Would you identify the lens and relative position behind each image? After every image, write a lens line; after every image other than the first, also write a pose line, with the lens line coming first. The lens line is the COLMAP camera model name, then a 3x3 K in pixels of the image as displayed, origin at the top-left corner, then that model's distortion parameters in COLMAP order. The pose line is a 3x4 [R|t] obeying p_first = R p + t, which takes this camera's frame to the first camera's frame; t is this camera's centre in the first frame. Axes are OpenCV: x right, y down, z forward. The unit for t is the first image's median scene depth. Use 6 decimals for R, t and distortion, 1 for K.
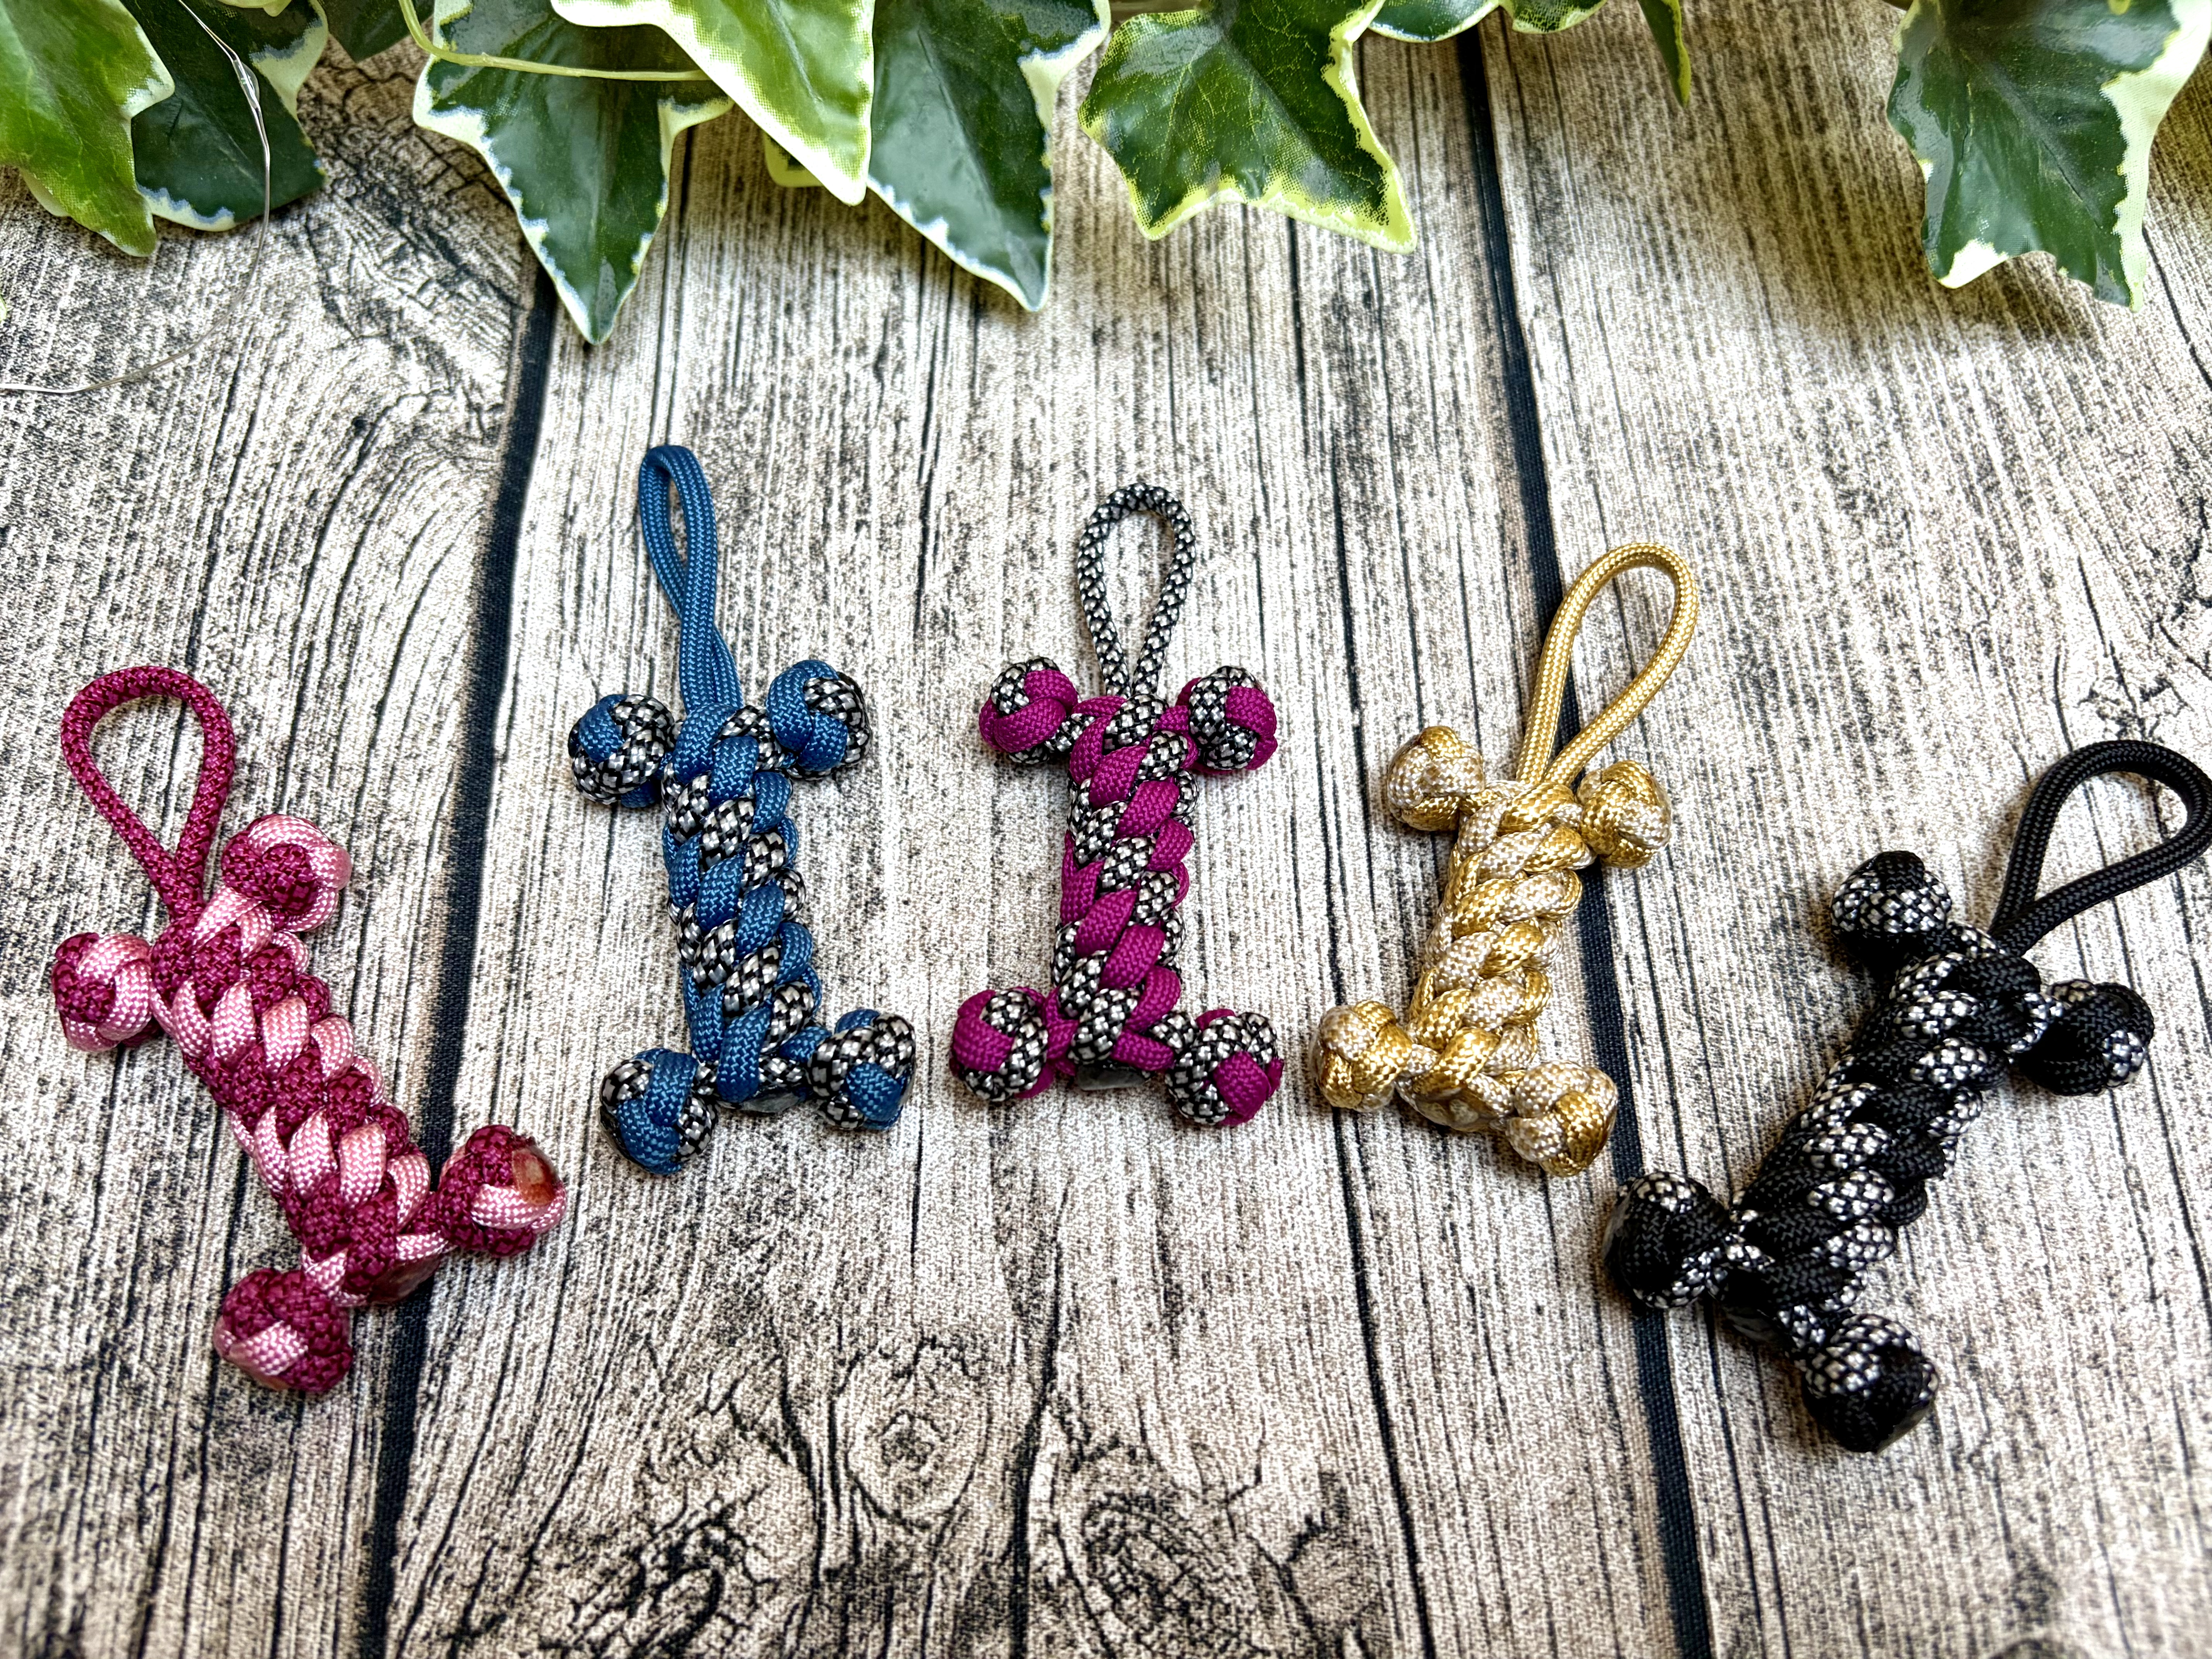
lens RADIAL K [[1766.5, 0, 1114.3], [0, 1766.5, 776.6], [0, 0, 1]] dist [-0.008784, -0.010757]
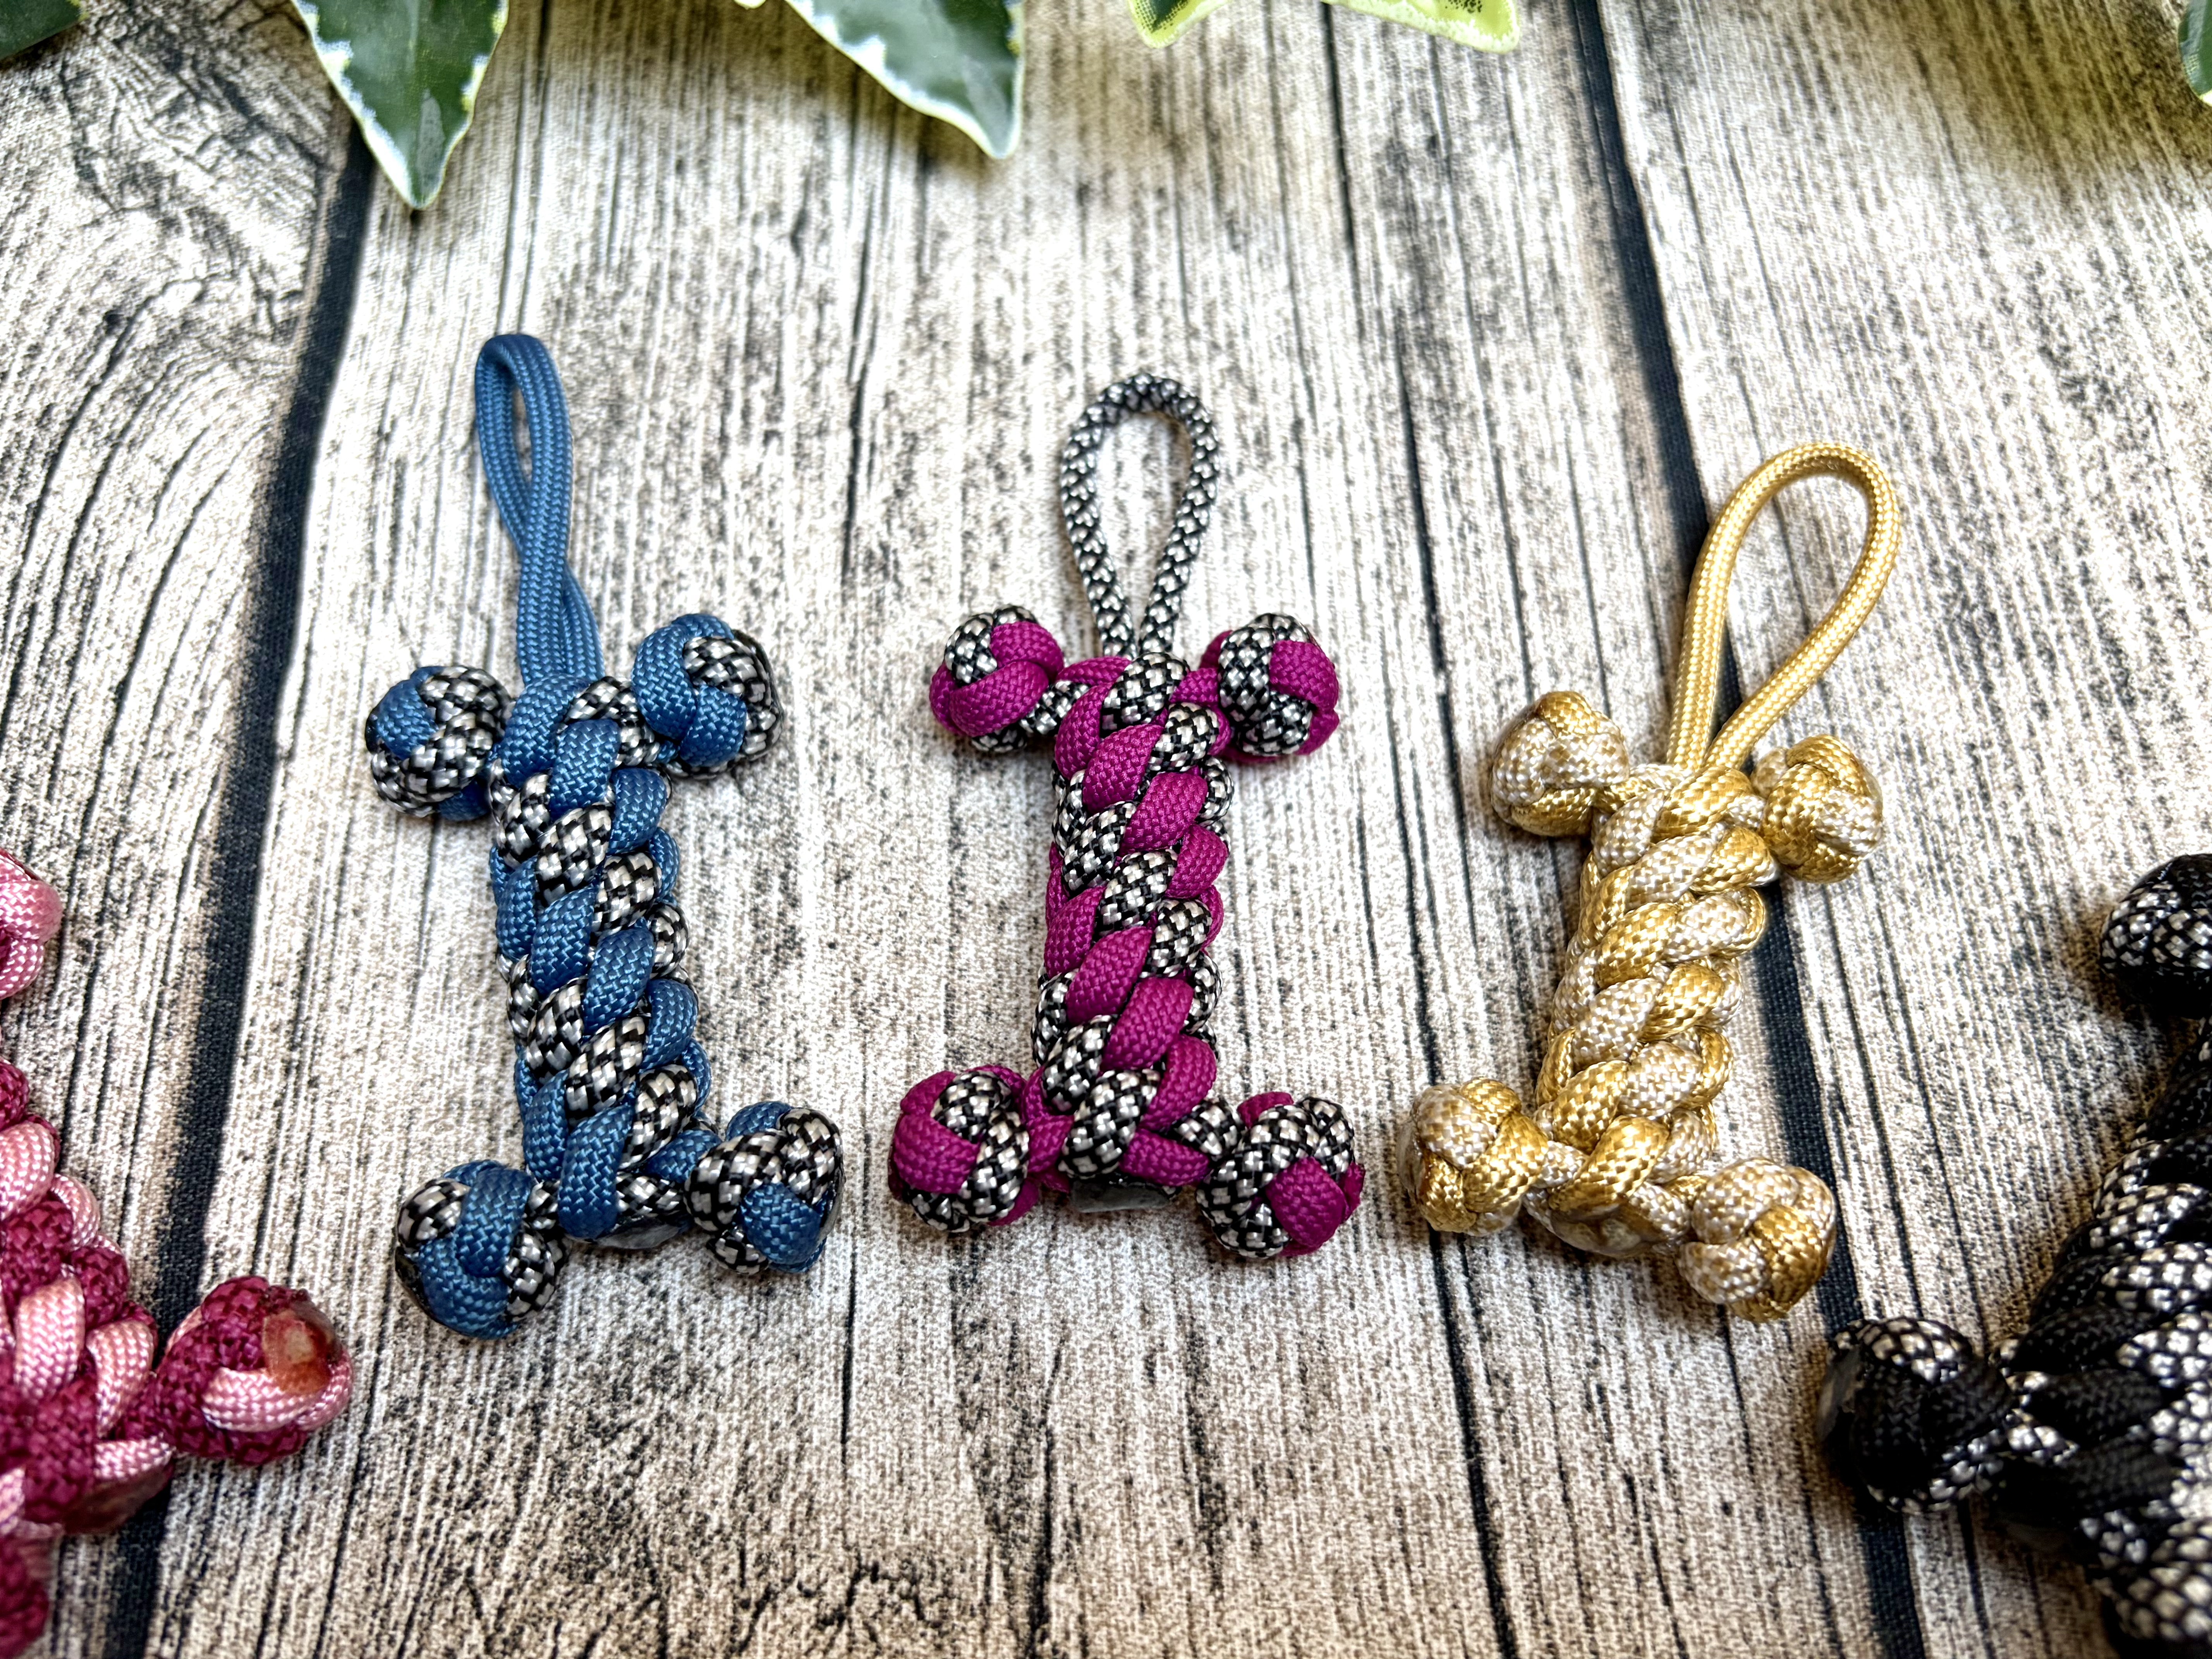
lens RADIAL K [[1766.5, 0, 1106.3], [0, 1766.5, 788.9], [0, 0, 1]] dist [-0.008784, -0.010757]
pose [[0.999883, -0.015244, 0.001564, -0.005871], [0.015228, 0.999835, 0.009905, 0.001468], [-0.001715, -0.009880, 0.999950, 0.293320]]
